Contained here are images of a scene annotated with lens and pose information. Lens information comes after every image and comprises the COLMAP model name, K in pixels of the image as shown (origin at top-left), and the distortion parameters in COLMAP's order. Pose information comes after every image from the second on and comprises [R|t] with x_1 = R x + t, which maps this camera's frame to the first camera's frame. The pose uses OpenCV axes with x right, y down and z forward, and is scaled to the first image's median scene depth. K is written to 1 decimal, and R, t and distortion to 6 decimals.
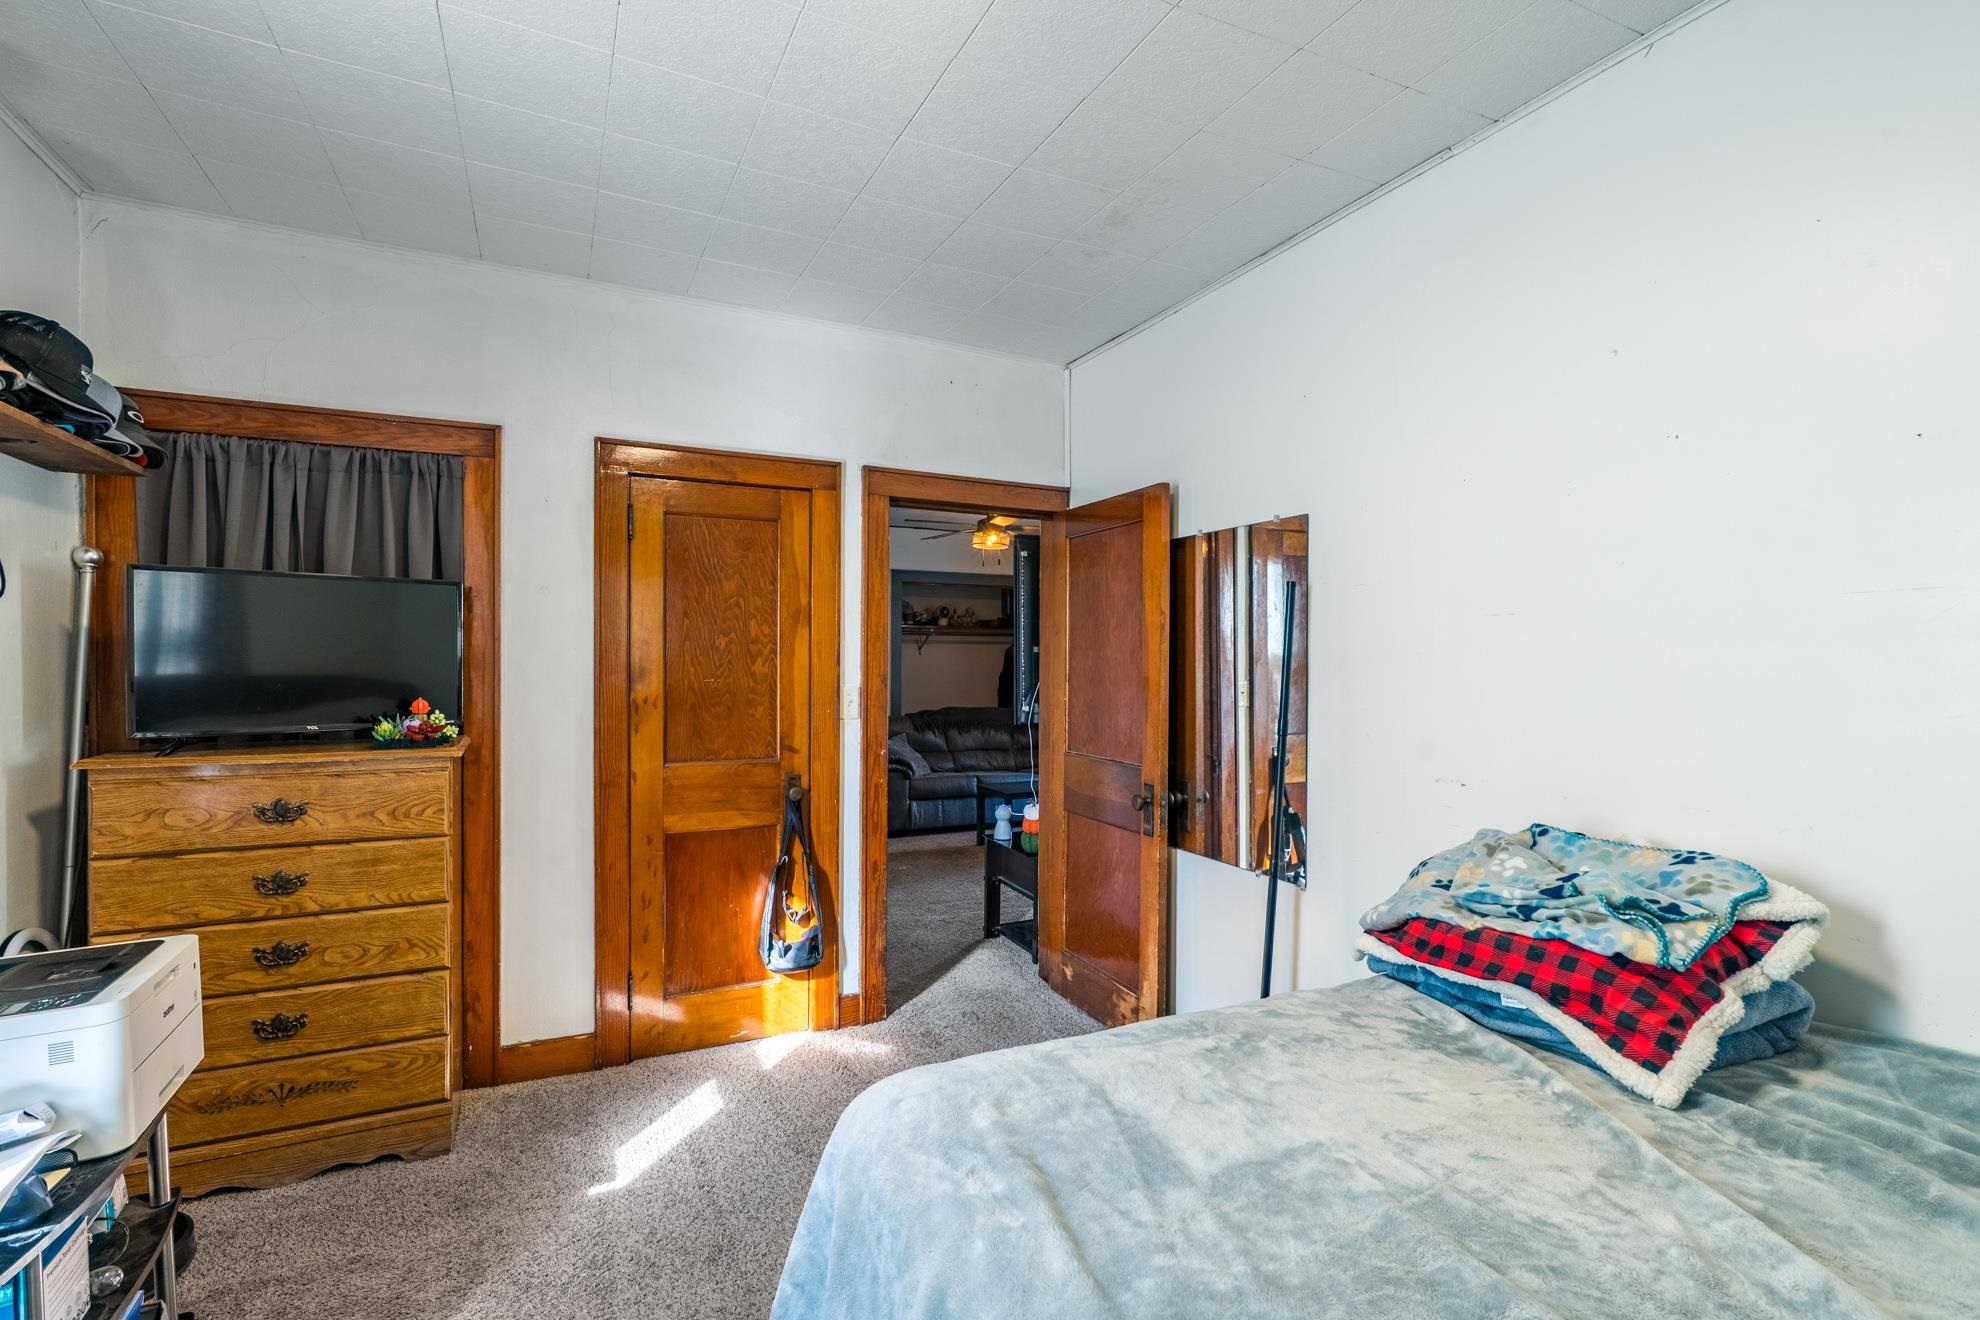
lens RADIAL K [[915.6, 0, 990.7], [0, 915.6, 663.2], [0, 0, 1]] dist [-0.002651, 0.000911]
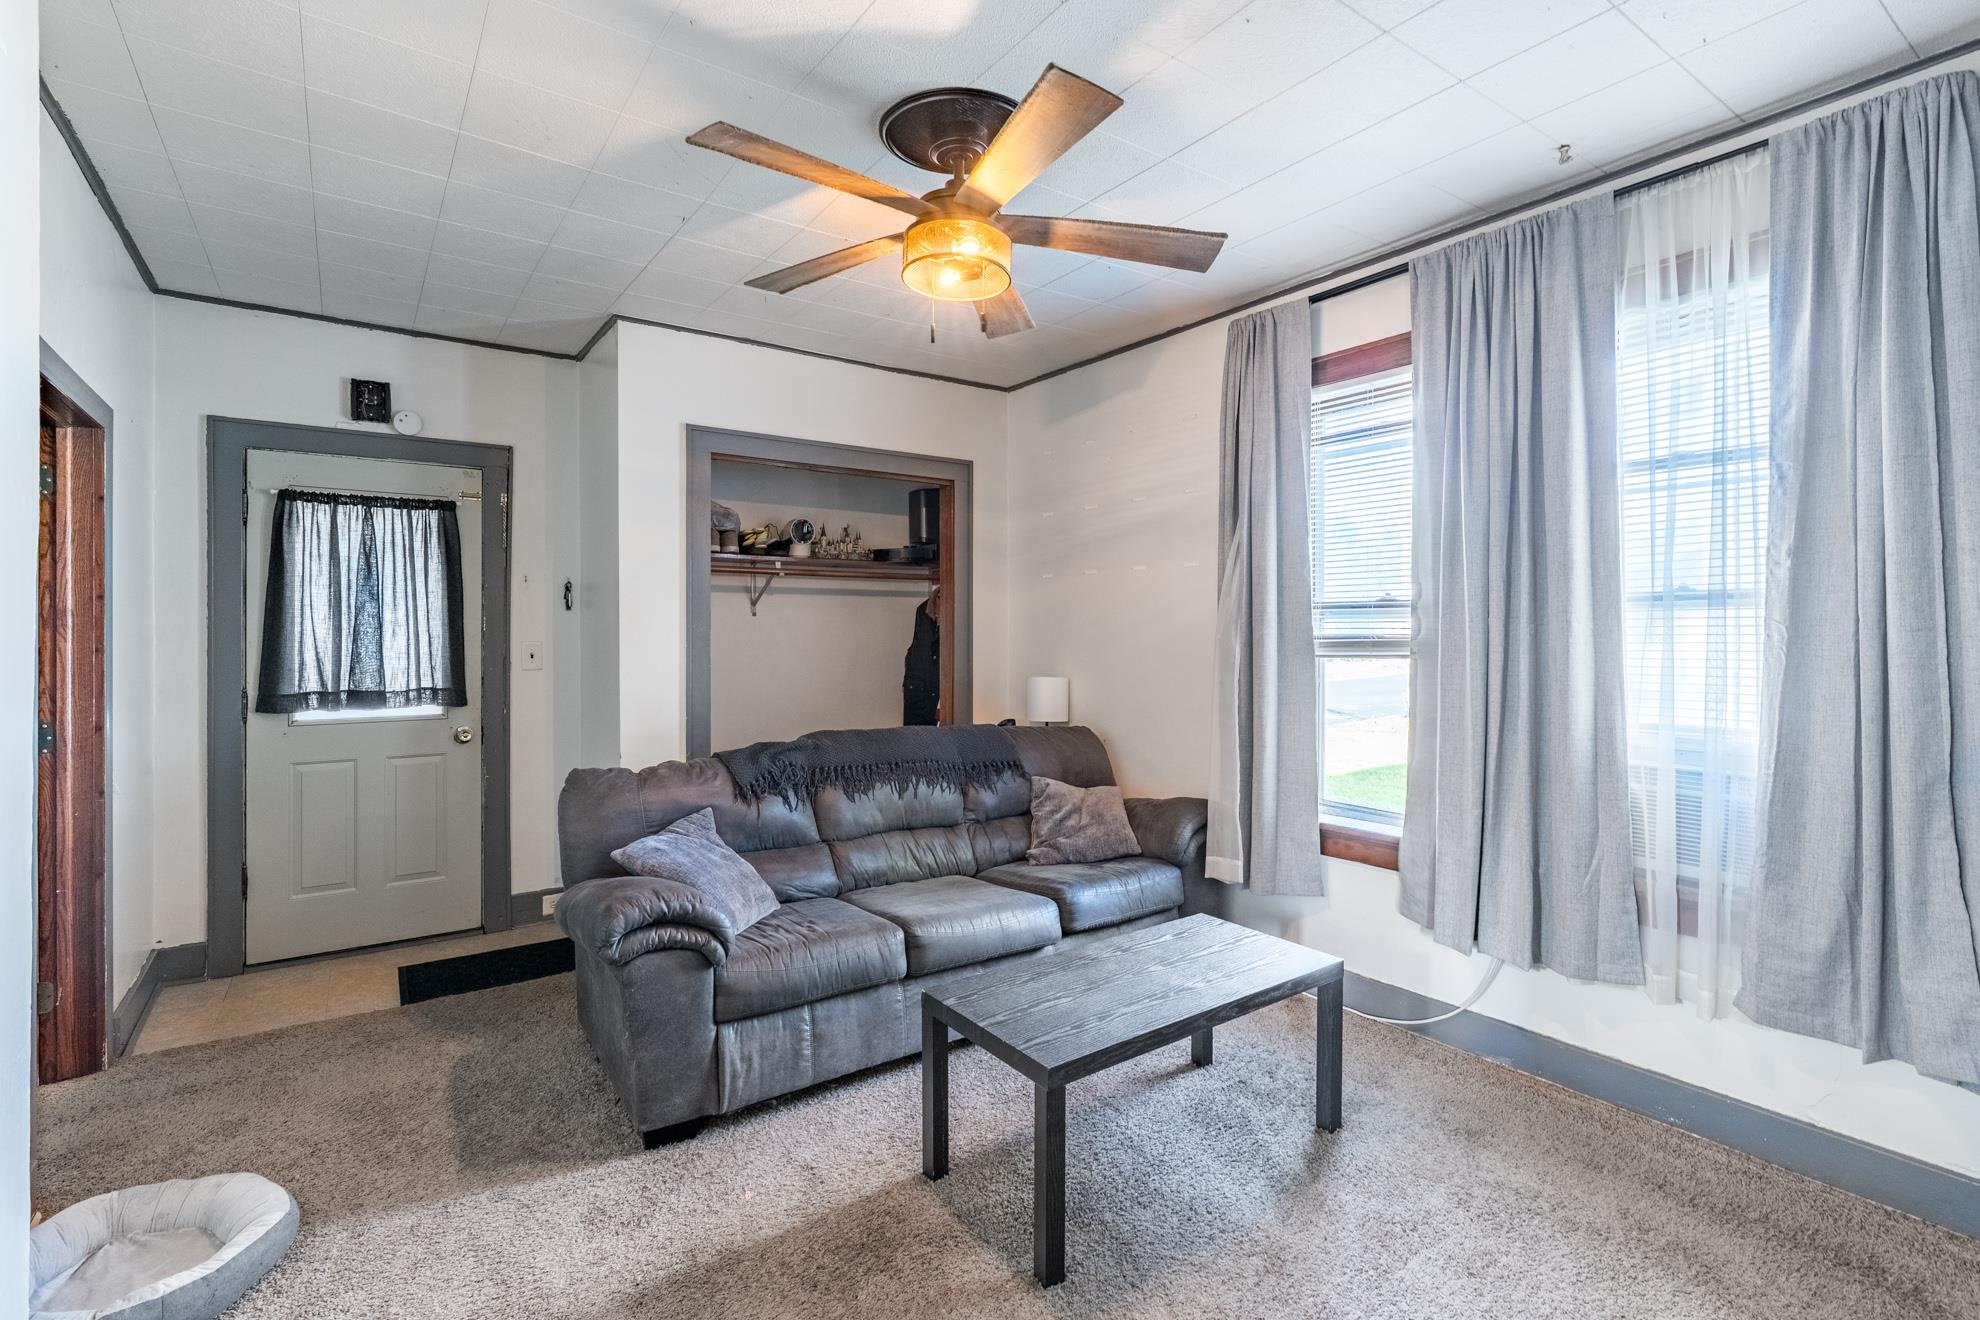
lens RADIAL K [[915.6, 0, 992.2], [0, 915.6, 644.4], [0, 0, 1]] dist [-0.002651, 0.000911]
pose [[0.986461, -0.010251, 0.163678, -0.036054], [0.008390, 0.999892, 0.012058, 0.002207], [-0.163784, -0.010522, 0.986440, 0.566277]]
